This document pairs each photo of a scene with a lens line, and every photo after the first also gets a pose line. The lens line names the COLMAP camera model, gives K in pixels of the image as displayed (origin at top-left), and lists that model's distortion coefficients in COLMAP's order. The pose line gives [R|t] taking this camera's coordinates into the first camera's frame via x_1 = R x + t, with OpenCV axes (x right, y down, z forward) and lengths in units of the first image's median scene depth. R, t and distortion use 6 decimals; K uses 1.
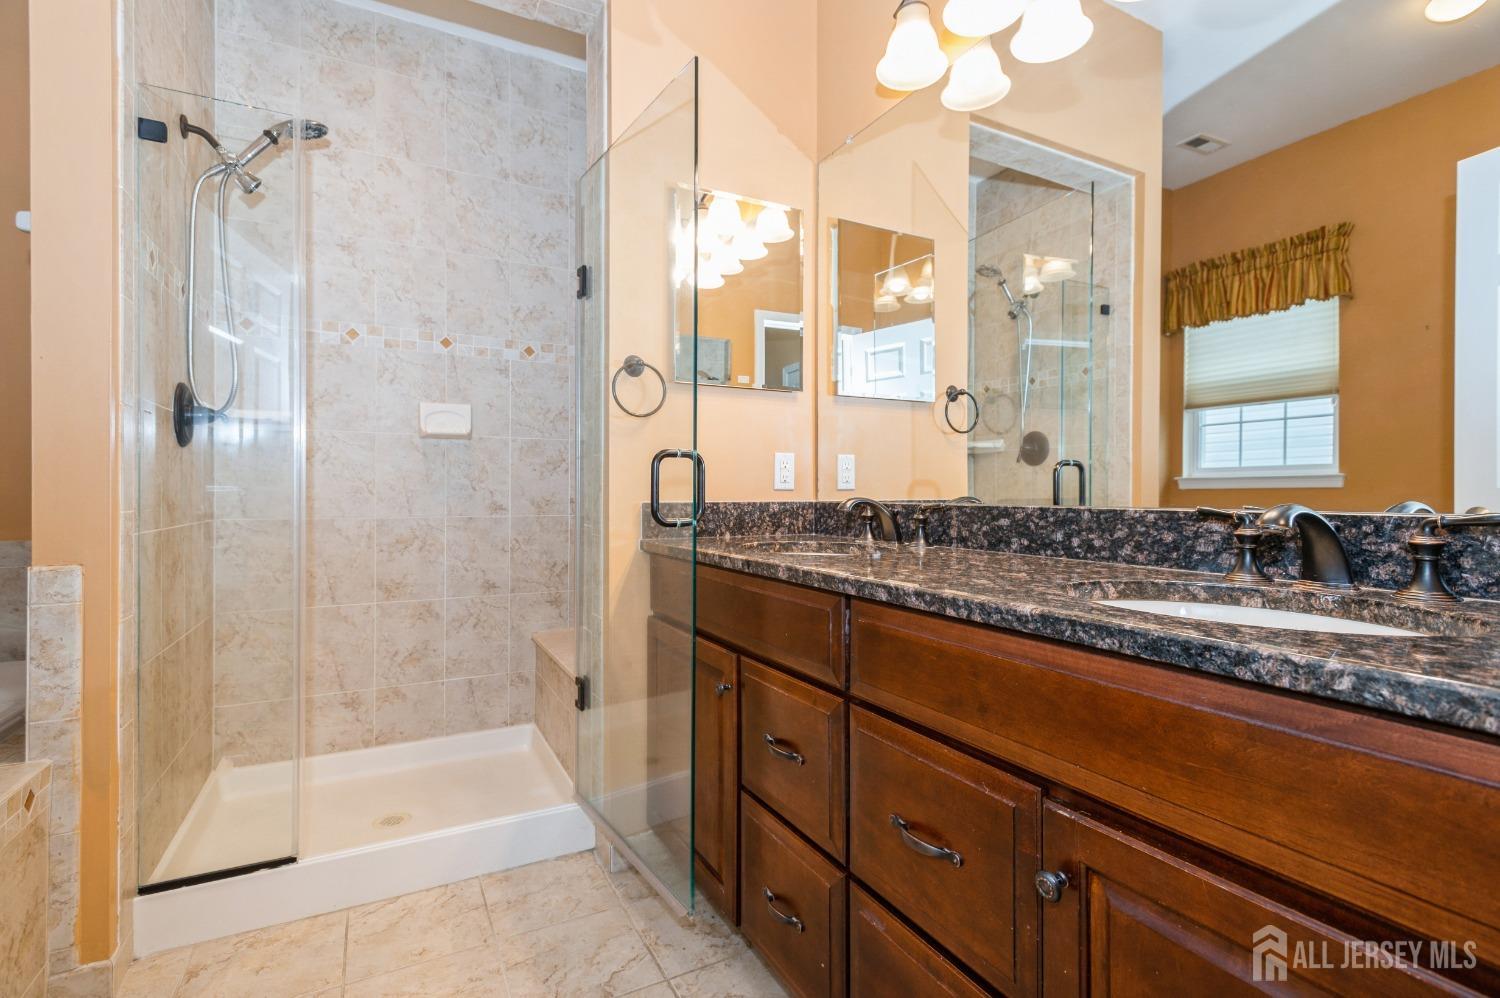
lens RADIAL K [[700.5, 0, 747.8], [0, 700.5, 485.5], [0, 0, 1]] dist [0.014082, -0.003617]
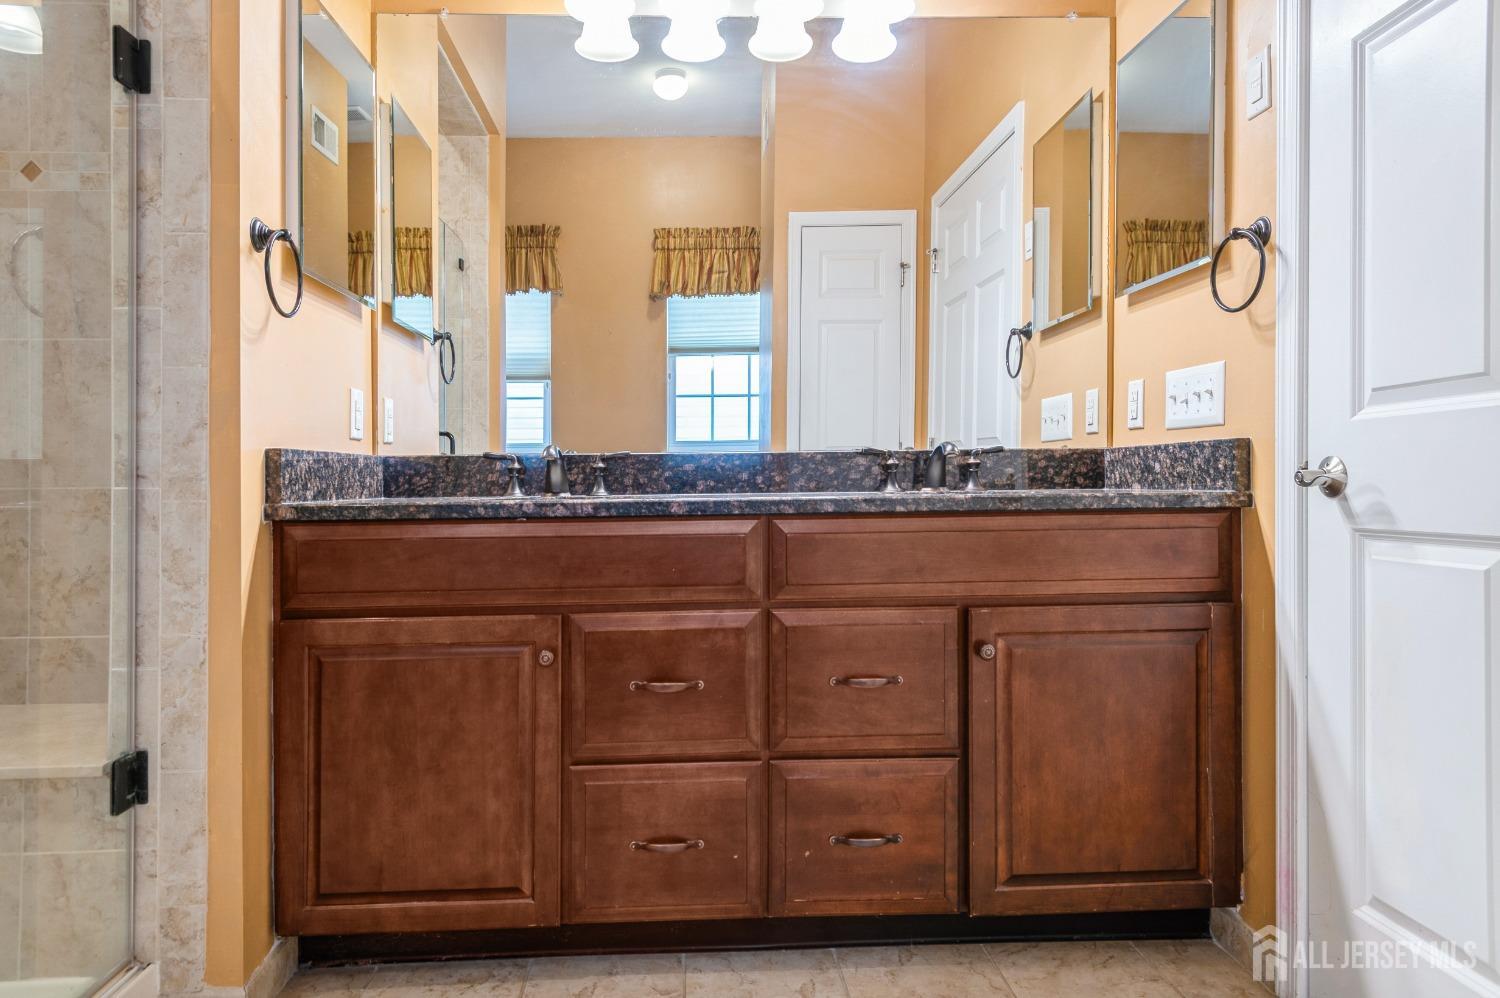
lens RADIAL K [[938.3, 0, 745.5], [0, 938.3, 495.0], [0, 0, 1]] dist [0.004622, 0.000176]
pose [[0.406951, -0.018213, 0.913268, -1.100535], [0.007169, 0.999834, 0.016745, 0.082546], [-0.913422, -0.000267, 0.407014, 0.355350]]
